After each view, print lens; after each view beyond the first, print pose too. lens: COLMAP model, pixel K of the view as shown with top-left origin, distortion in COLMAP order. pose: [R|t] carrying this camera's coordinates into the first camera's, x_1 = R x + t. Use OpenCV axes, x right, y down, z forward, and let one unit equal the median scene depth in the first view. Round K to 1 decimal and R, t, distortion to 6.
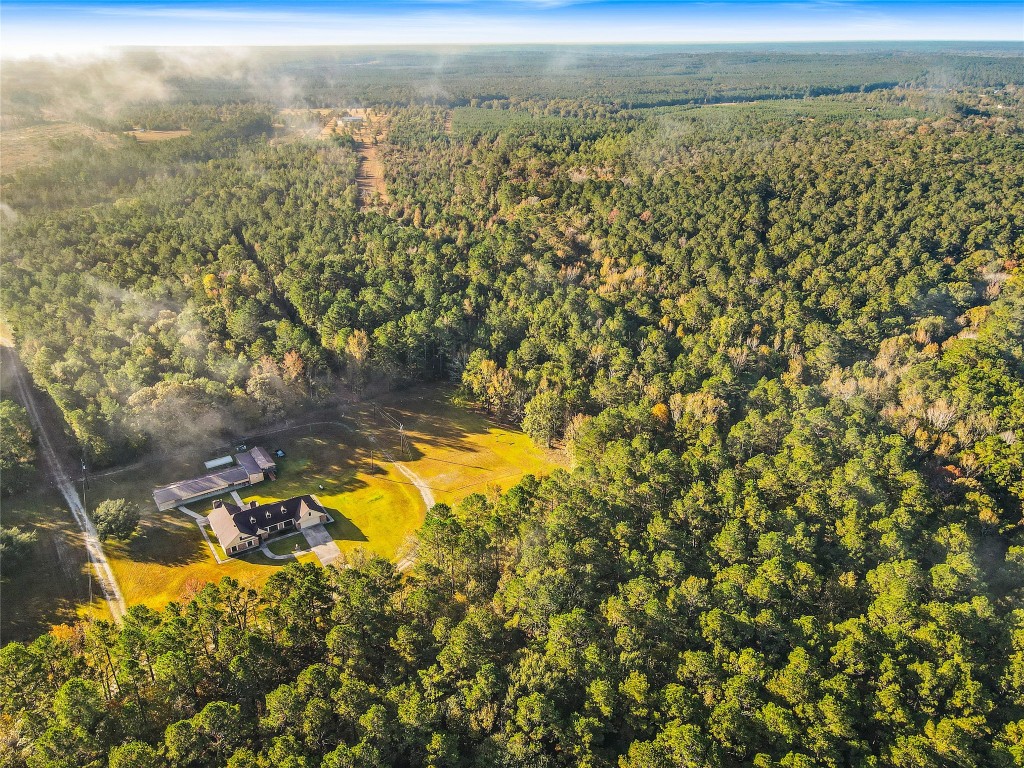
lens RADIAL K [[768.4, 0, 512.0], [0, 768.4, 384.0], [0, 0, 1]] dist [0.013664, 0.002152]
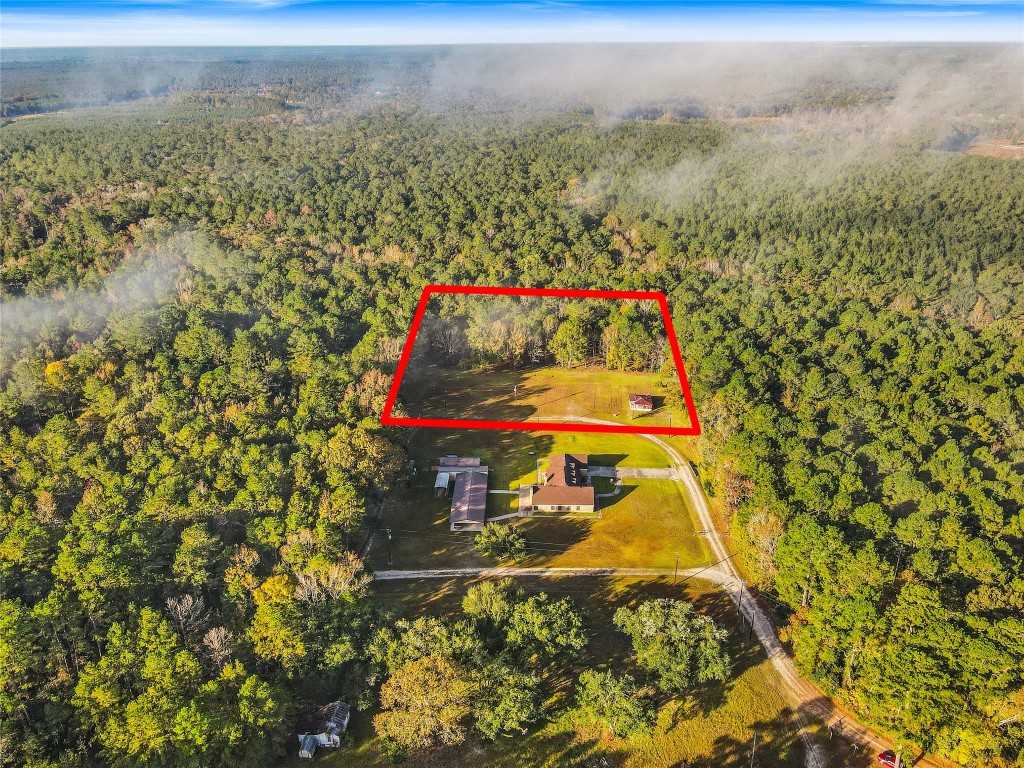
lens RADIAL K [[768.4, 0, 512.0], [0, 768.4, 384.0], [0, 0, 1]] dist [0.013664, 0.002152]
pose [[0.563637, -0.335220, 0.754944, -0.916677], [0.340069, 0.927074, 0.157757, -0.118248], [-0.752772, 0.167815, 0.636531, 0.279465]]
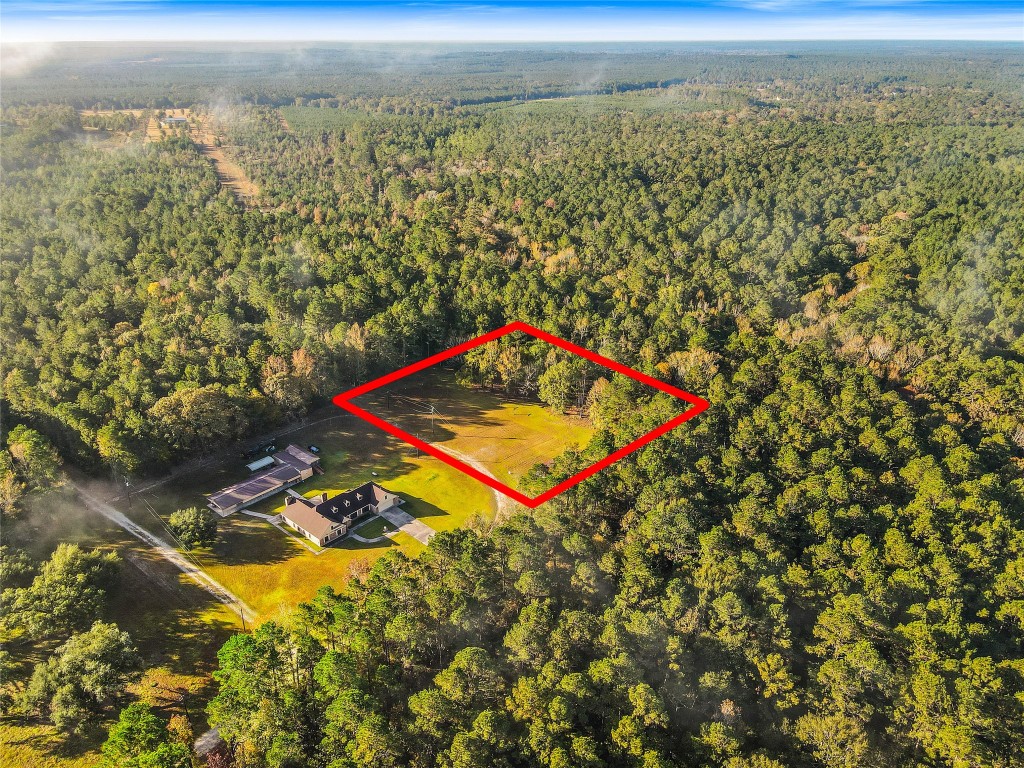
lens RADIAL K [[768.4, 0, 512.0], [0, 768.4, 384.0], [0, 0, 1]] dist [0.013664, 0.002152]
pose [[0.965674, -0.102465, 0.238695, -0.268100], [0.102047, 0.994679, 0.014145, 0.017085], [-0.238874, 0.010699, 0.970992, -0.032657]]
